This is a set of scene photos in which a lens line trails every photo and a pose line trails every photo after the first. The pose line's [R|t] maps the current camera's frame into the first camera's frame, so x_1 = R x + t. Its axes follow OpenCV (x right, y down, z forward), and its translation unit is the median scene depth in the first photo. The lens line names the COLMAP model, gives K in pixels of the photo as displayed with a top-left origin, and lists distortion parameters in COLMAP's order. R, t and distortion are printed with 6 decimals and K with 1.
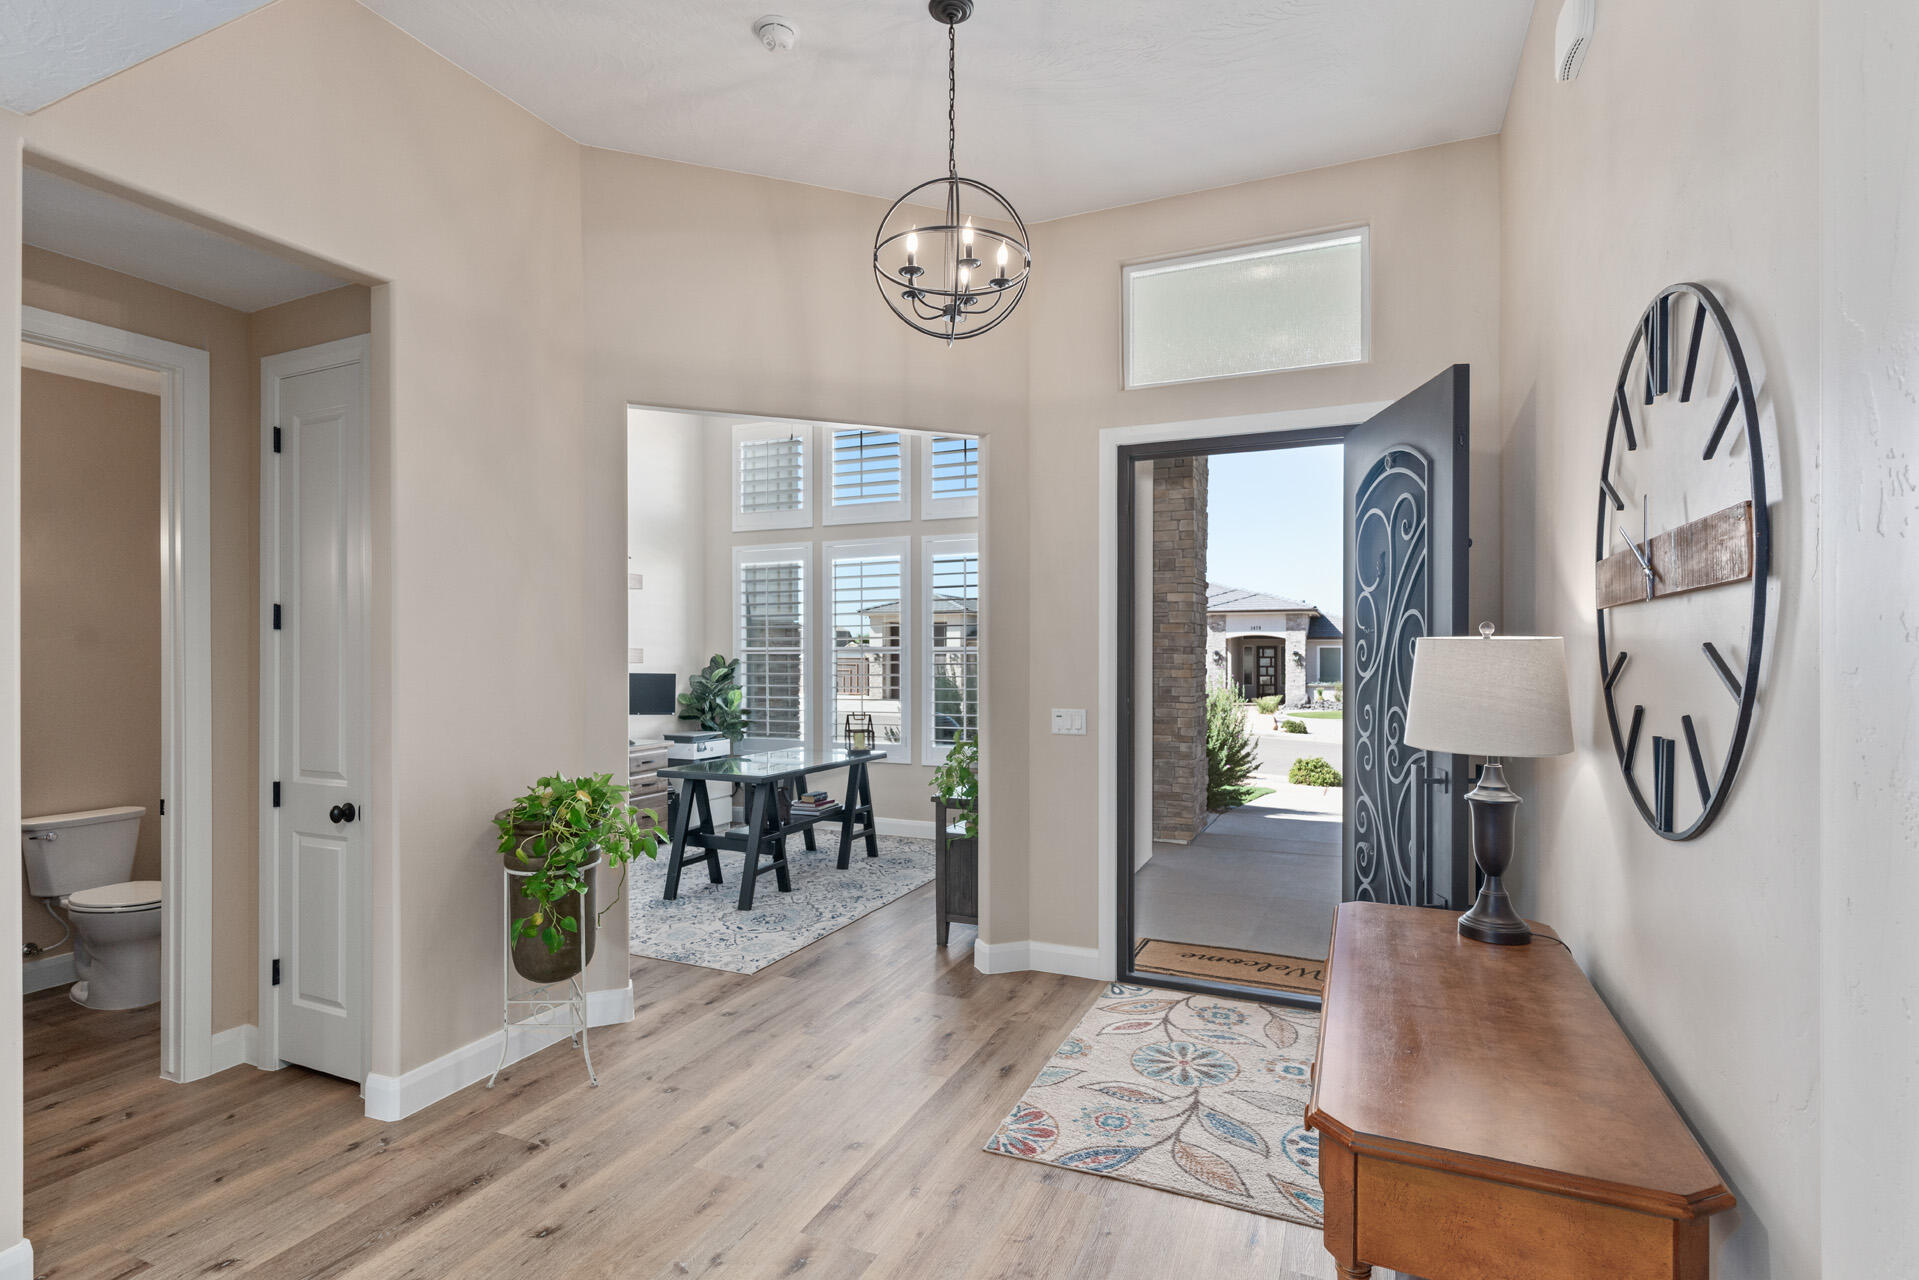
lens RADIAL K [[922.2, 0, 957.4], [0, 922.2, 638.9], [0, 0, 1]] dist [0.002678, 0.000566]
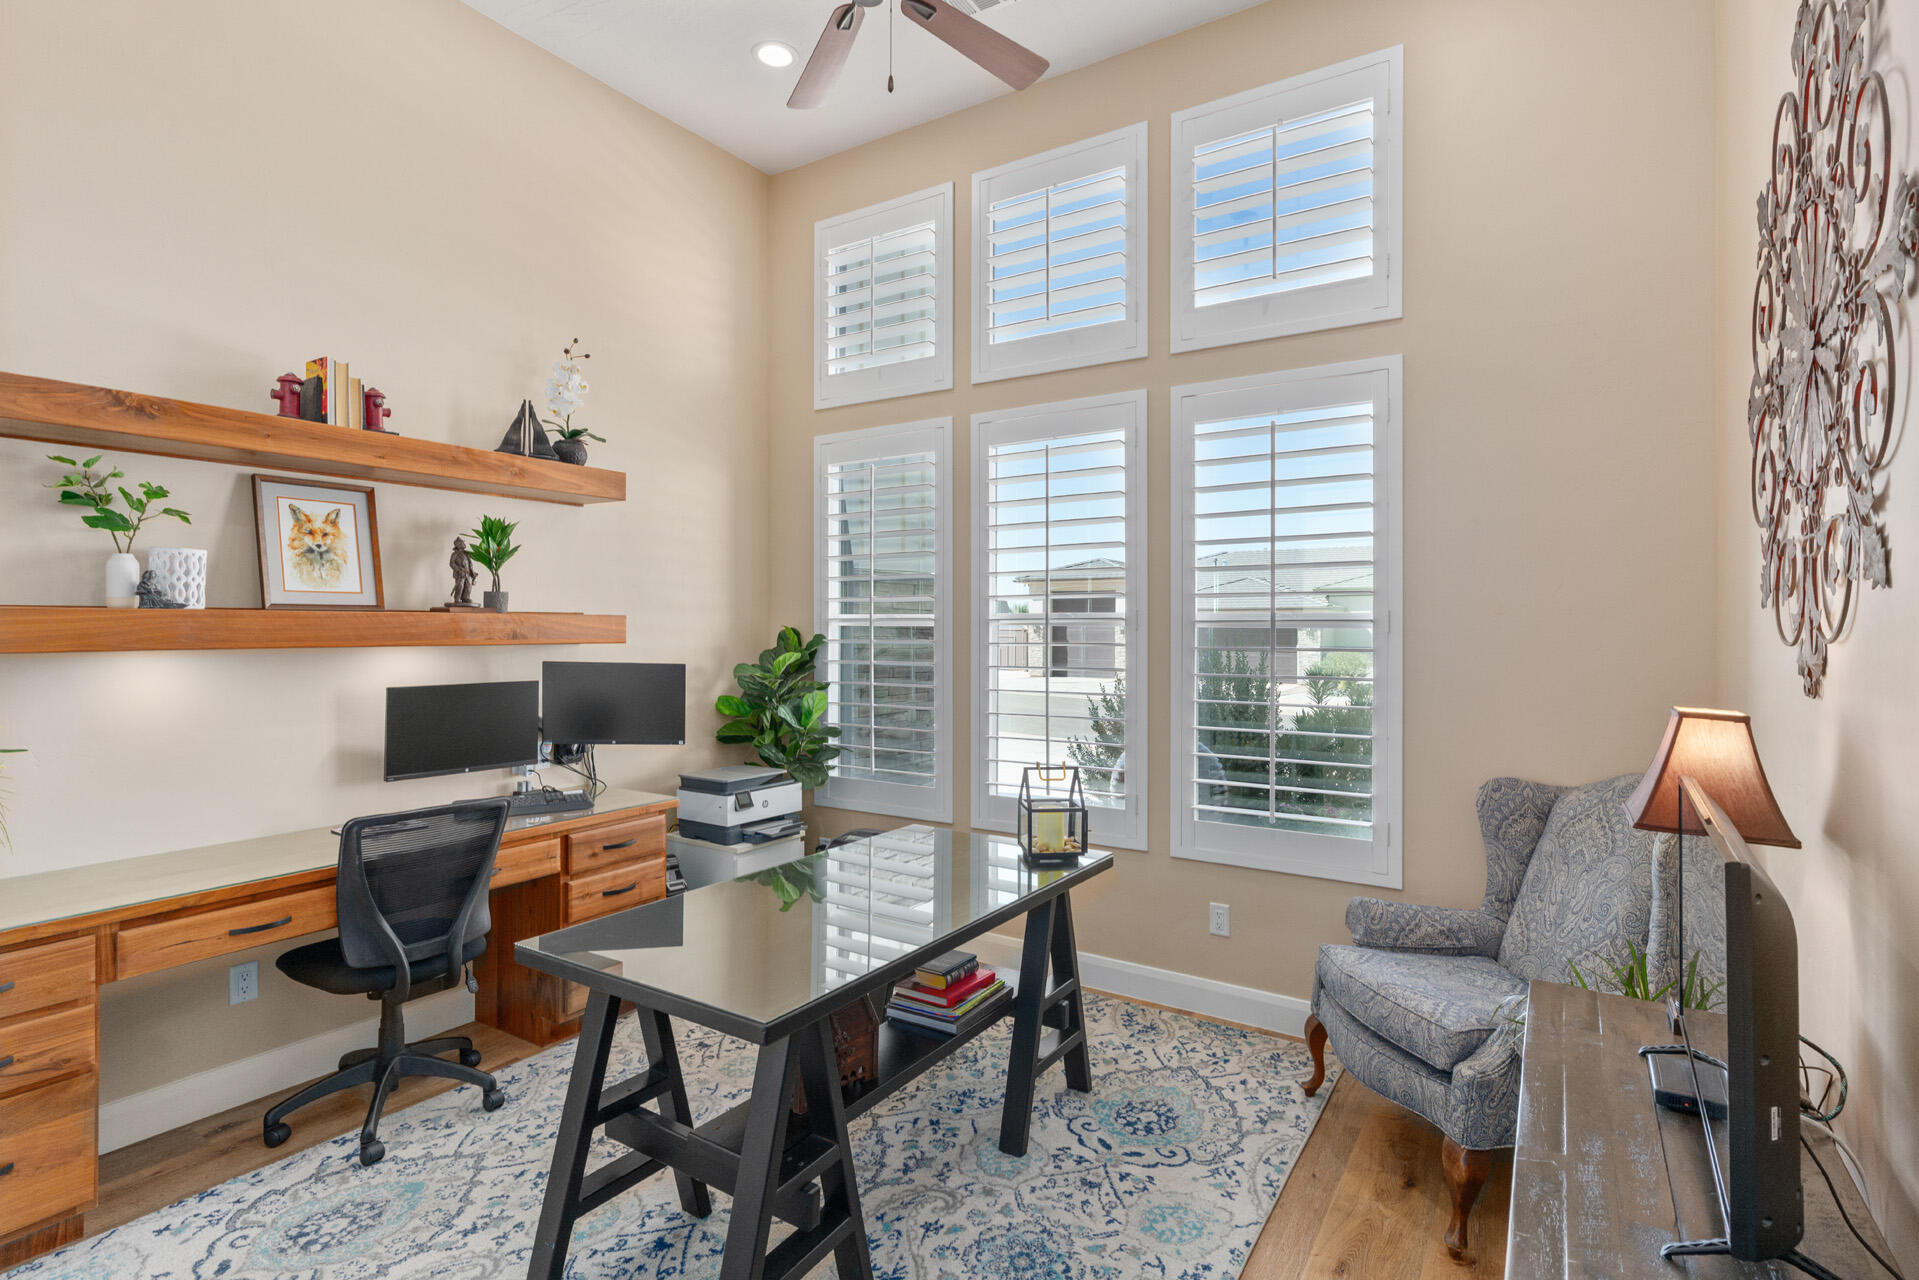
lens RADIAL K [[922.2, 0, 970.5], [0, 922.2, 625.7], [0, 0, 1]] dist [0.002678, 0.000566]
pose [[0.987552, 0.004421, -0.157233, -0.077102], [-0.001702, 0.999847, 0.017424, 0.007580], [0.157286, -0.016940, 0.987408, 0.574995]]
